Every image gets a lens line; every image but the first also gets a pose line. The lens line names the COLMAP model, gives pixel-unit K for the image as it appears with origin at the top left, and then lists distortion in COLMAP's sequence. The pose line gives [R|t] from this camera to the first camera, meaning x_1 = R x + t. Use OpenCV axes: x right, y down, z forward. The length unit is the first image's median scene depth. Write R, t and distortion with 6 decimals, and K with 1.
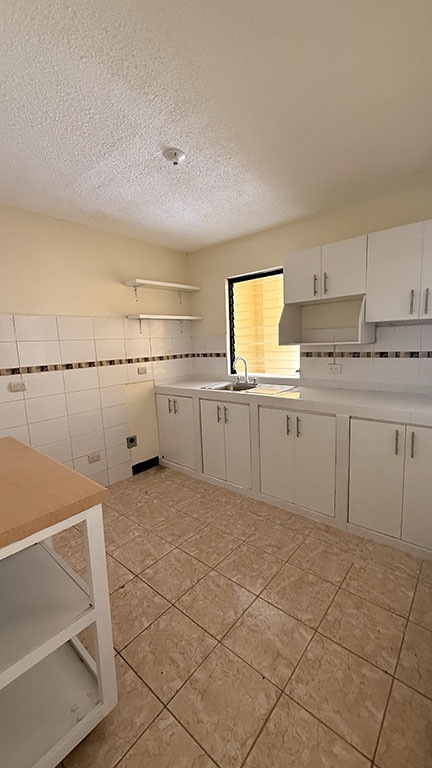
lens RADIAL K [[306.4, 0, 213.2], [0, 306.4, 382.9], [0, 0, 1]] dist [-0.000239, 0.000210]
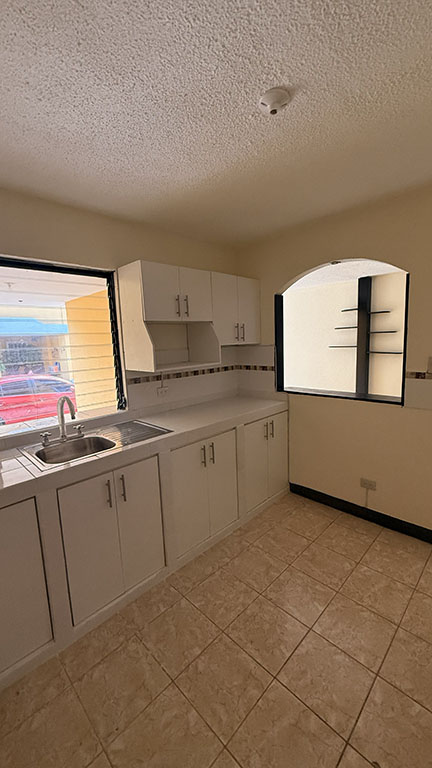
lens RADIAL K [[306.4, 0, 219.4], [0, 306.4, 383.6], [0, 0, 1]] dist [-0.000239, 0.000210]
pose [[0.070048, -0.103371, 0.992173, -0.649768], [0.166000, 0.981956, 0.090587, -0.152679], [-0.983635, 0.158356, 0.085944, 0.867228]]
